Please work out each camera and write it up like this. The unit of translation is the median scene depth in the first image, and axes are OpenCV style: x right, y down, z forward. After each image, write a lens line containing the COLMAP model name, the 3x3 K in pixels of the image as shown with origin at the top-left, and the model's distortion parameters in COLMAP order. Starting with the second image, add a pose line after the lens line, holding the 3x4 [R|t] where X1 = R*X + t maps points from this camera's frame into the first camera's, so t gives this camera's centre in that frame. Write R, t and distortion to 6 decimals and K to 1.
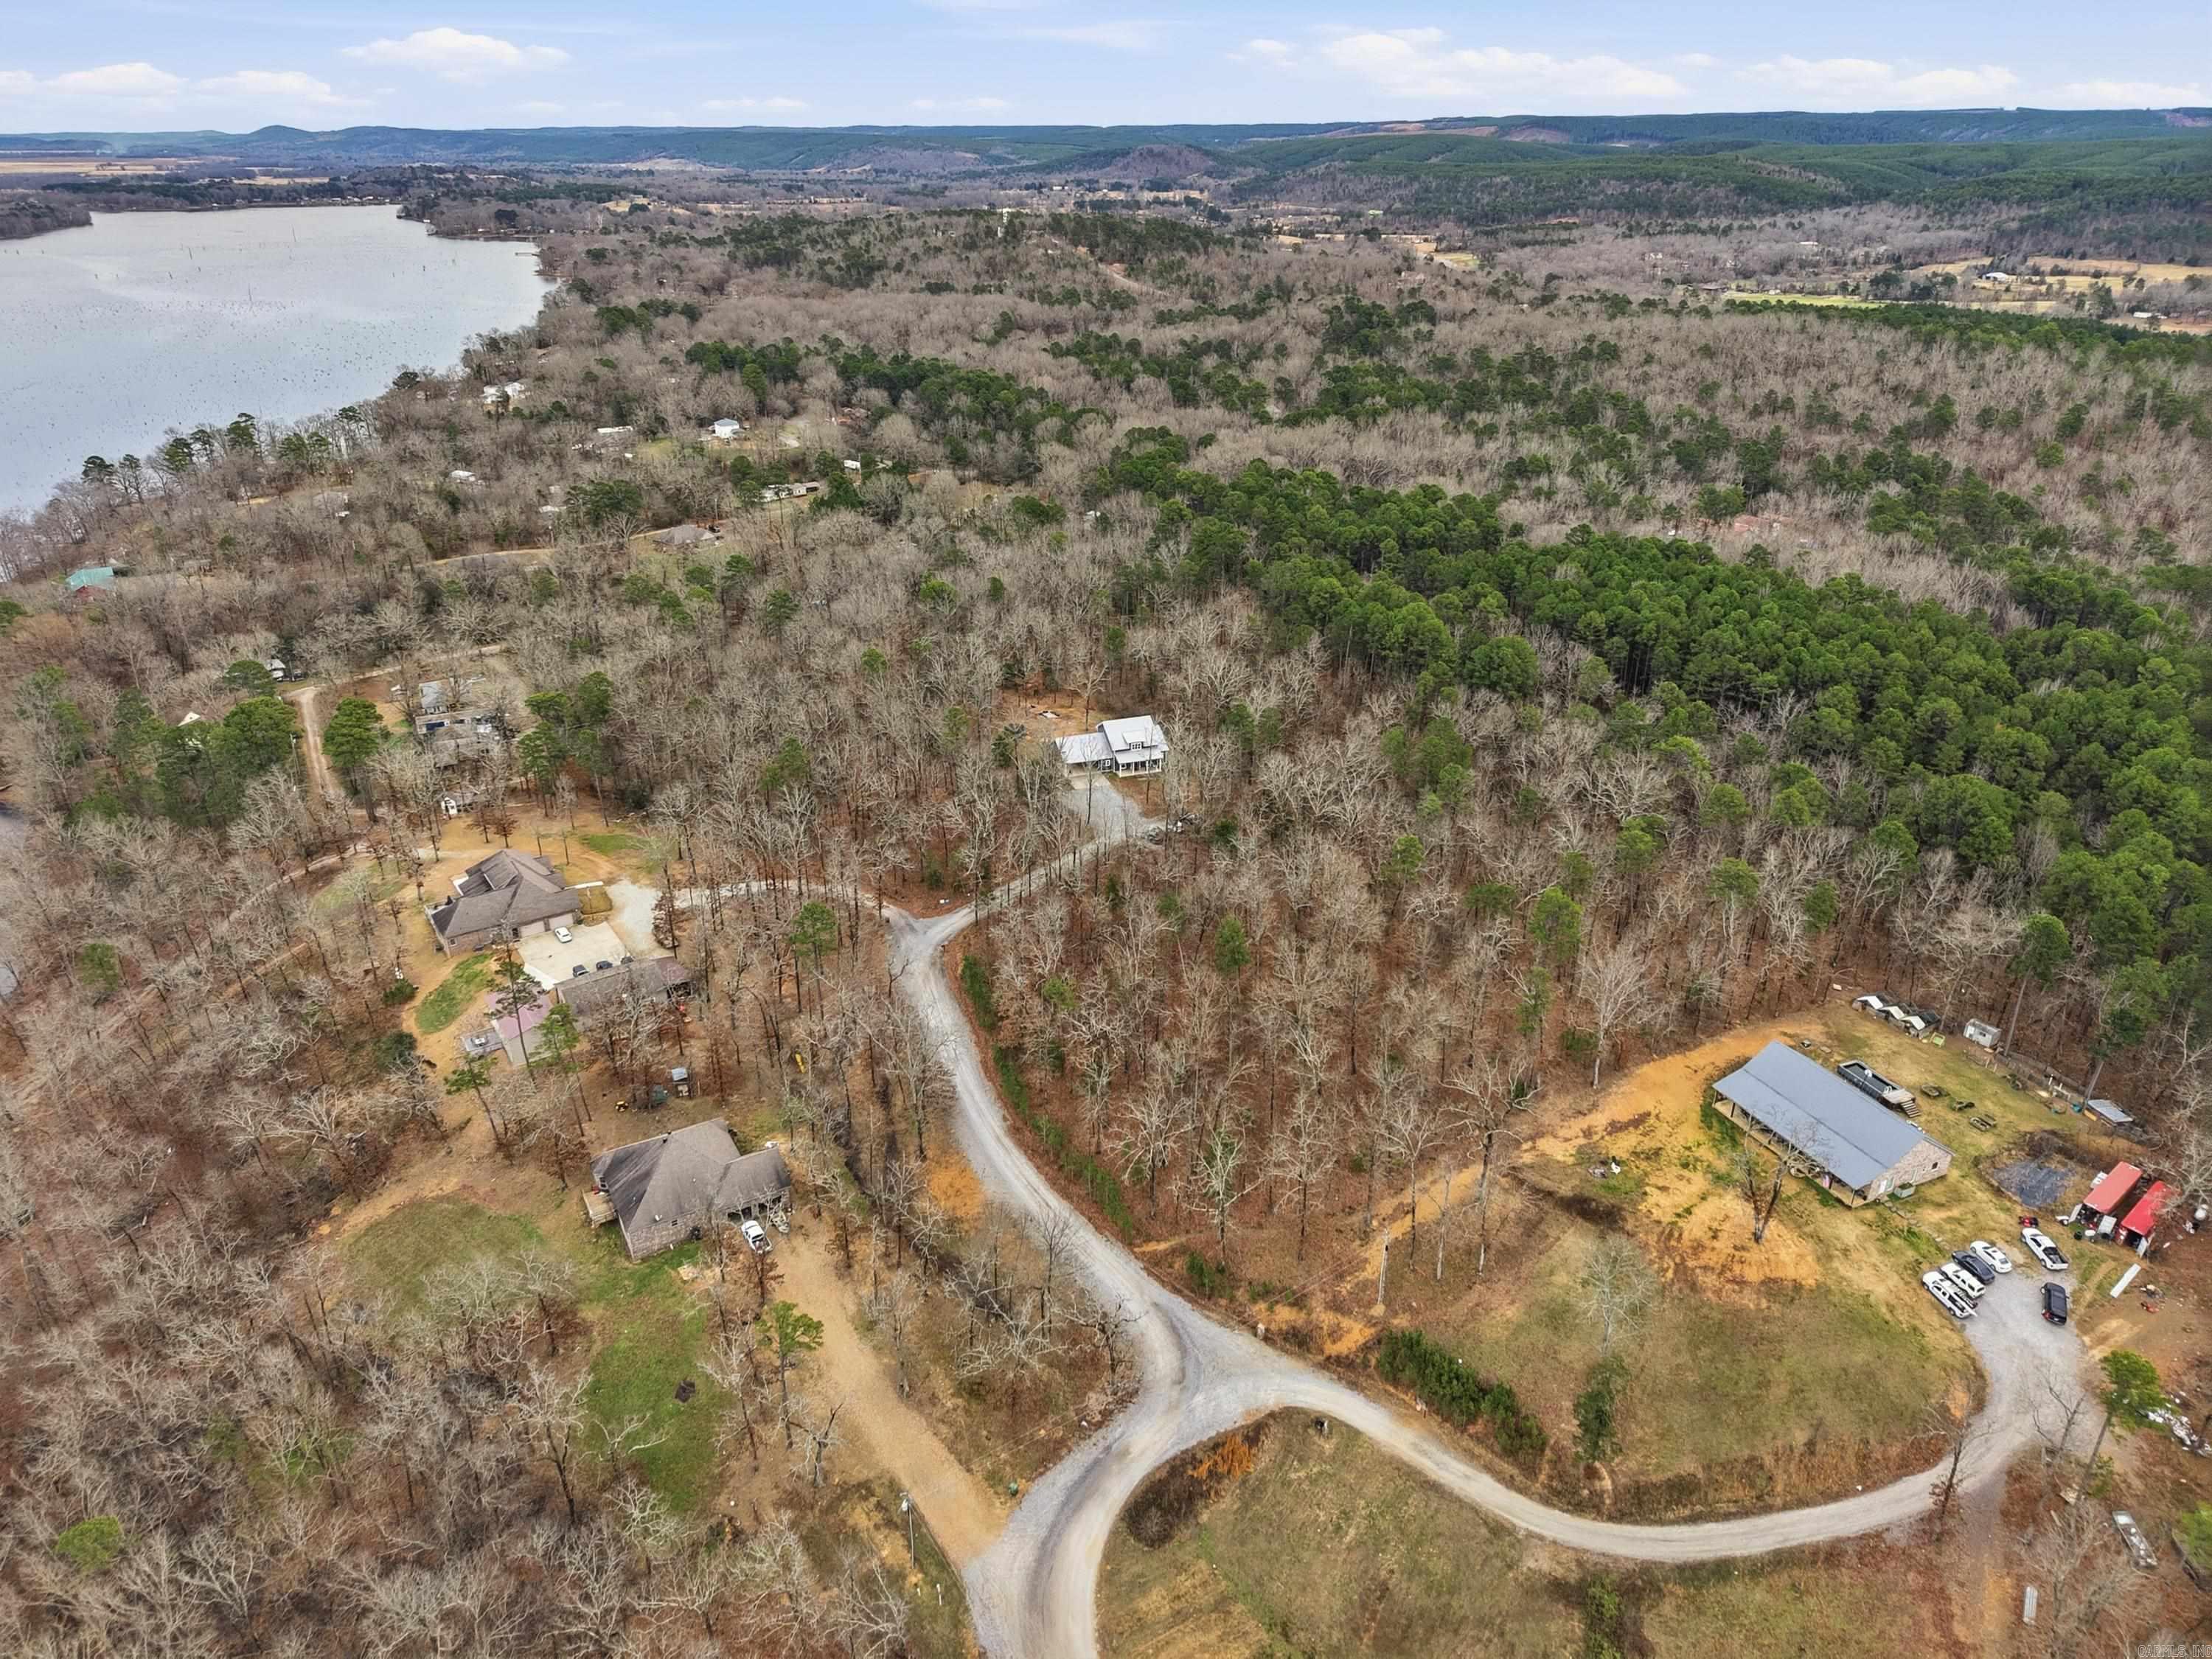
lens RADIAL K [[1457.4, 0, 1106.0], [0, 1457.4, 829.5], [0, 0, 1]] dist [0.072027, -0.065102]
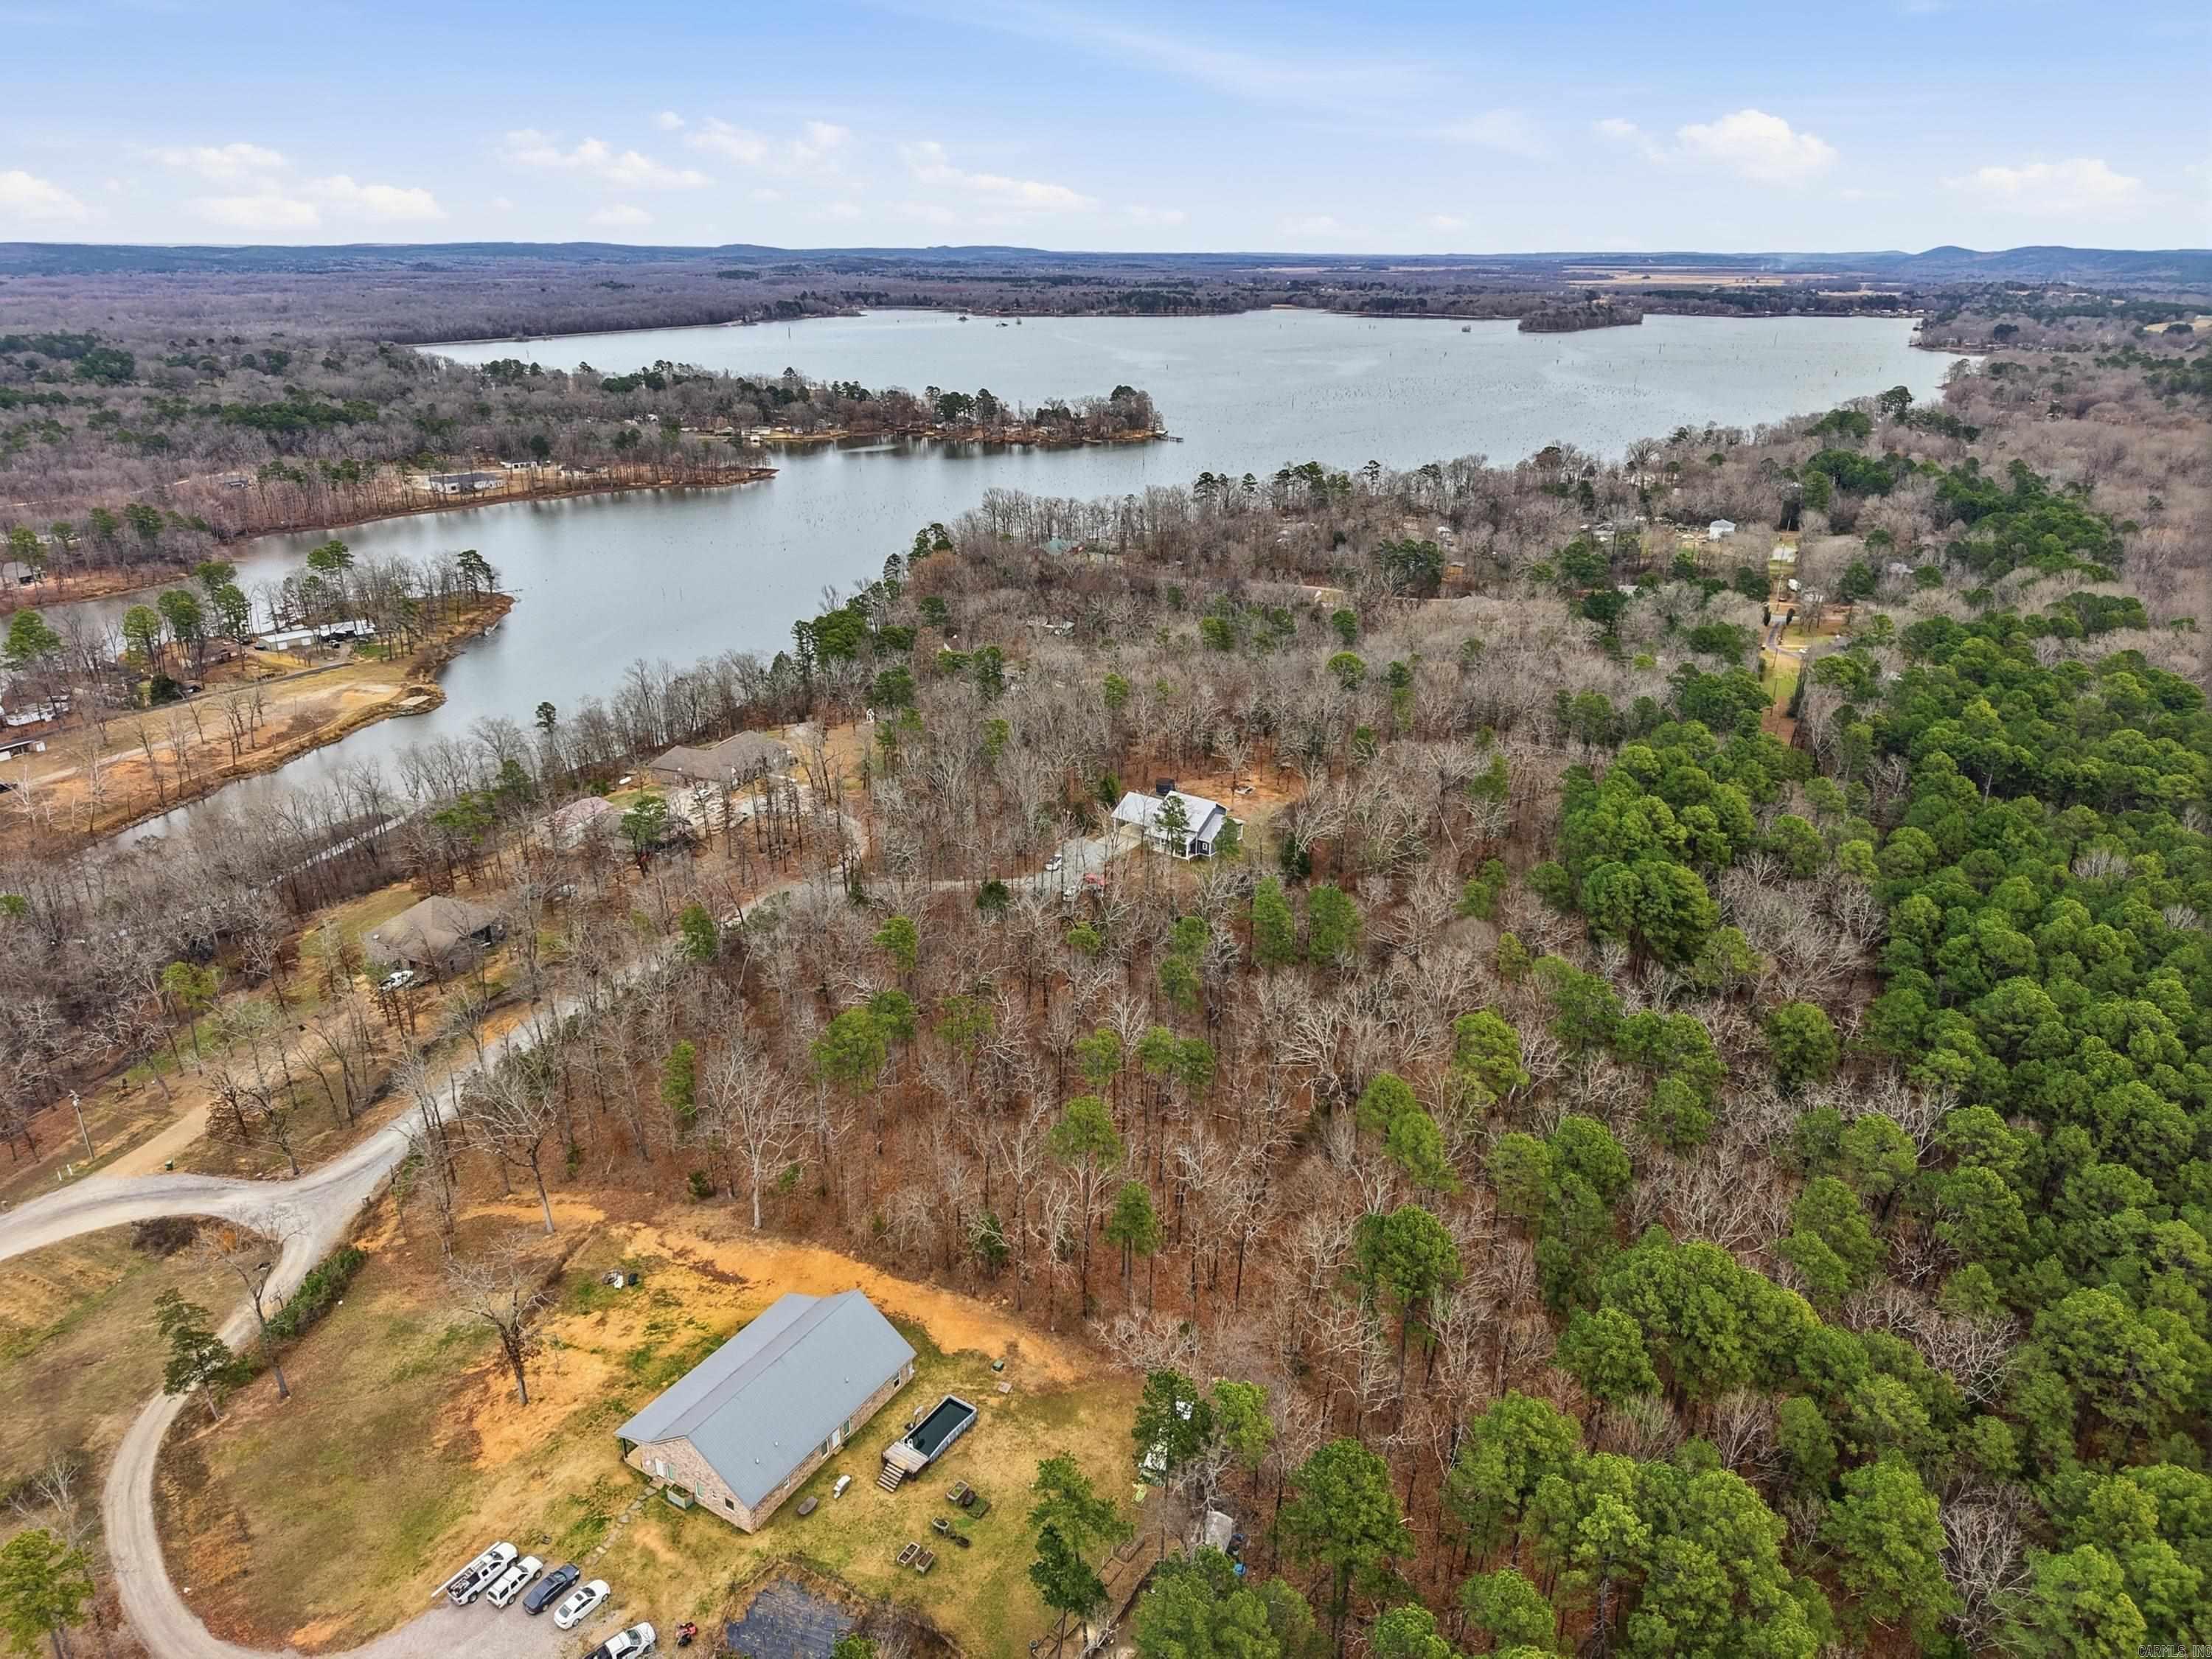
lens RADIAL K [[1457.4, 0, 1106.0], [0, 1457.4, 829.5], [0, 0, 1]] dist [0.072027, -0.065102]
pose [[0.570586, 0.308370, -0.761144, 1.118775], [-0.359623, 0.927057, 0.105999, -0.218653], [0.738311, 0.213244, 0.639862, 0.615017]]
